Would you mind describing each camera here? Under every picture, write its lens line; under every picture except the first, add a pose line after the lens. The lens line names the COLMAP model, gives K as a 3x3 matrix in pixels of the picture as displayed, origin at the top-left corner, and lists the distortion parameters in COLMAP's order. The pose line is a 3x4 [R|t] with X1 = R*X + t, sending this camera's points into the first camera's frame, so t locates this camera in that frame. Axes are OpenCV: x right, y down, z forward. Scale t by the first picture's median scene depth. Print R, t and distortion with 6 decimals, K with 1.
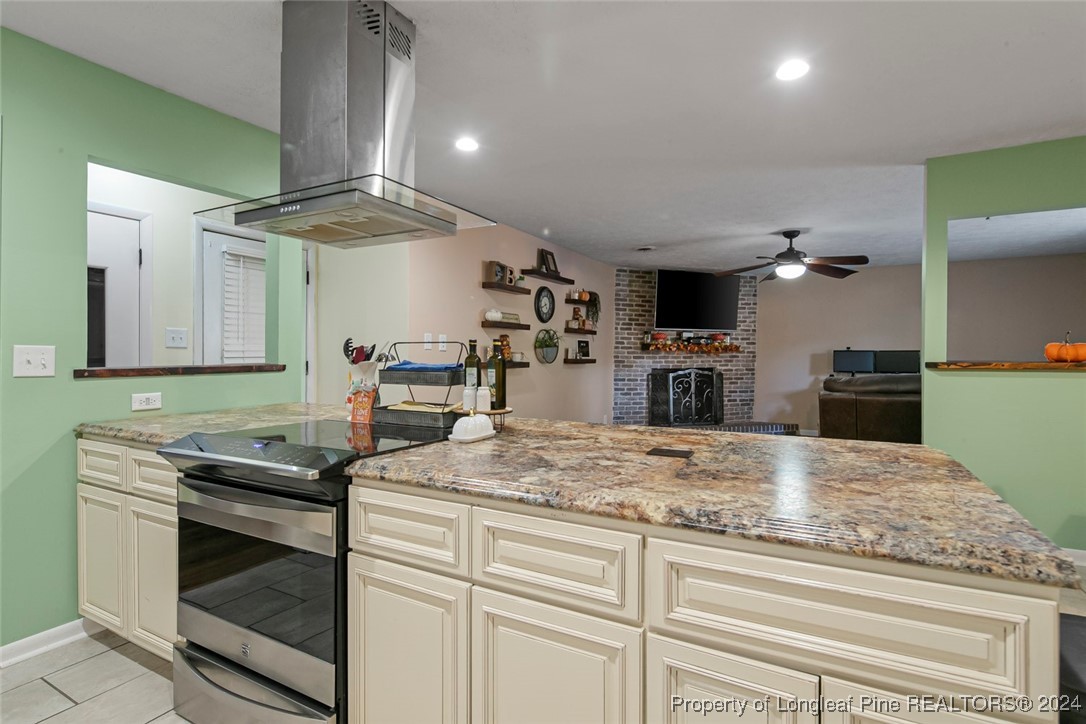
lens RADIAL K [[527.4, 0, 549.7], [0, 527.4, 354.9], [0, 0, 1]] dist [0.004315, -0.004043]
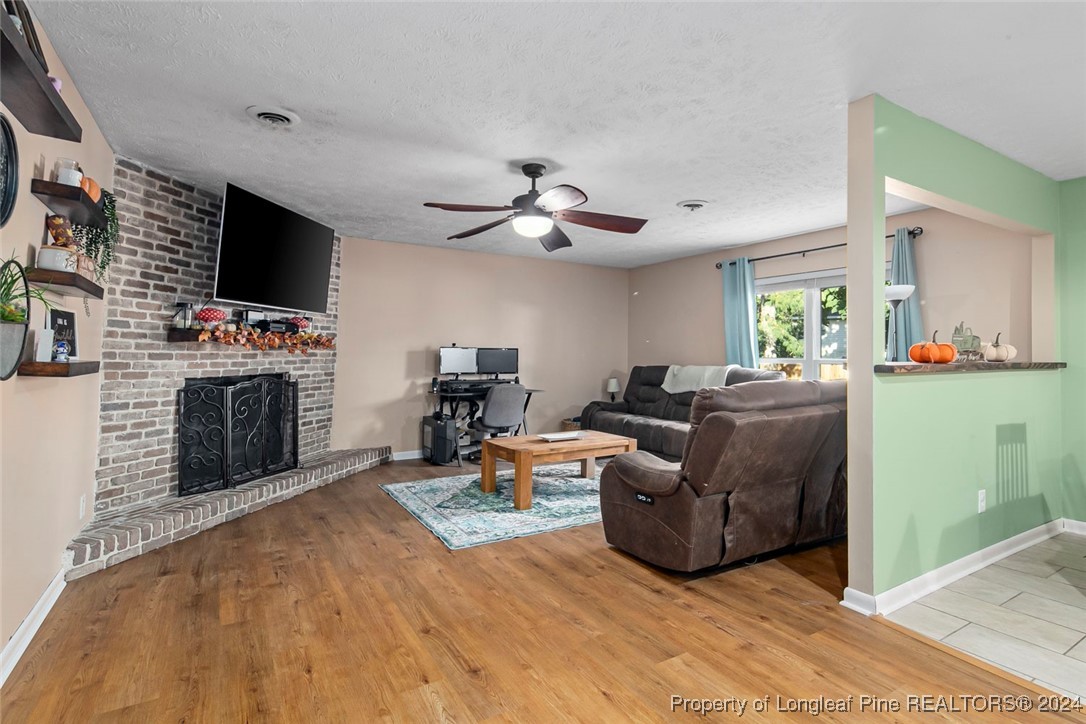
lens RADIAL K [[527.4, 0, 546.3], [0, 527.4, 335.9], [0, 0, 1]] dist [0.004315, -0.004043]
pose [[0.495788, 0.032547, 0.867833, -0.074953], [-0.006426, 0.999408, -0.033810, 0.000234], [-0.868420, 0.011186, 0.495704, 0.456645]]
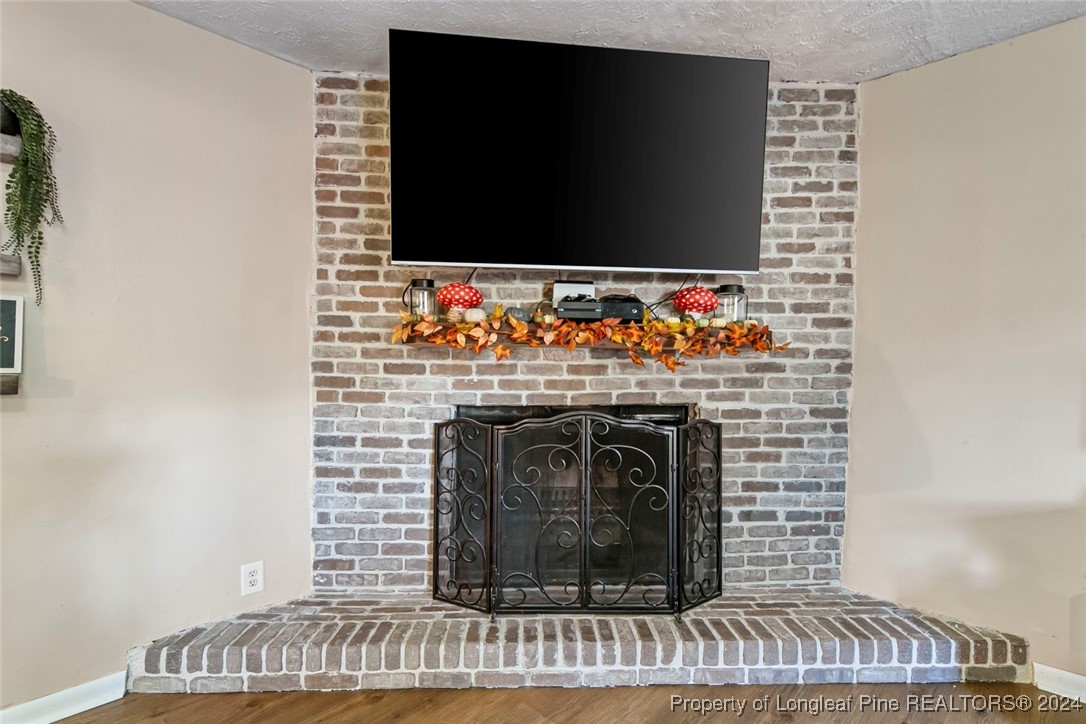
lens RADIAL K [[527.4, 0, 545.5], [0, 527.4, 362.1], [0, 0, 1]] dist [0.004315, -0.004043]
pose [[0.965157, 0.005653, -0.261612, 0.327452], [-0.004579, 0.999978, 0.004718, -0.000904], [0.261633, -0.003356, 0.965162, 0.726656]]
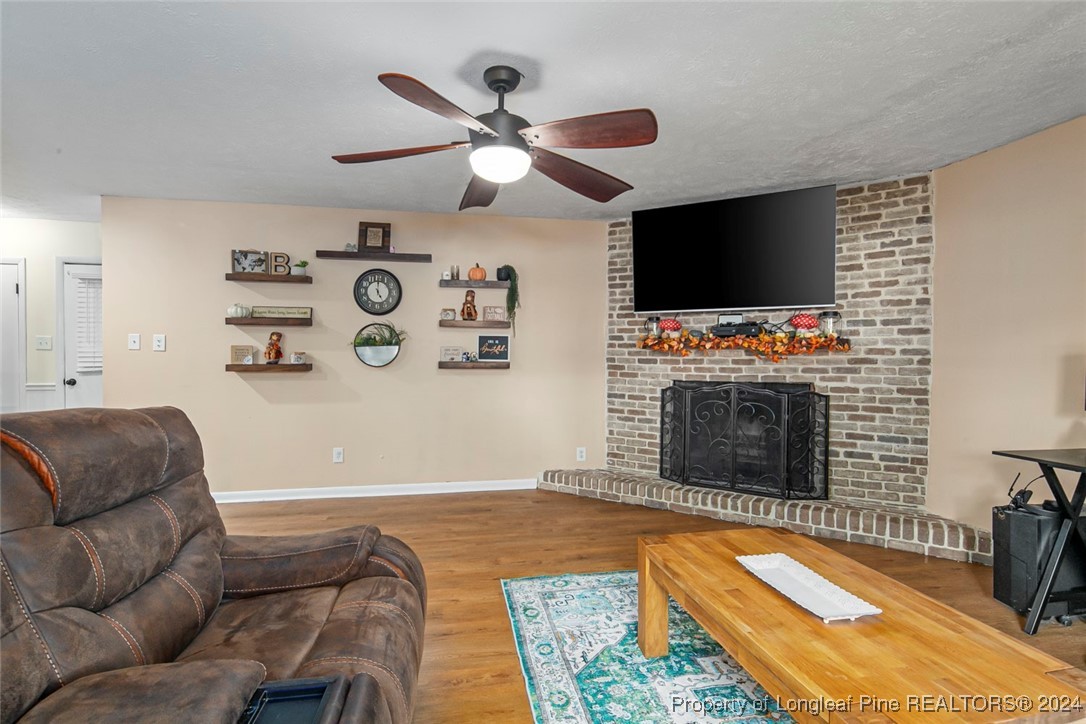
lens RADIAL K [[527.4, 0, 546.0], [0, 527.4, 356.9], [0, 0, 1]] dist [0.004315, -0.004043]
pose [[0.638487, 0.002094, -0.769630, 0.563507], [-0.003264, 0.999995, 0.000013, 0.000312], [0.769625, 0.002504, 0.638491, 0.520121]]
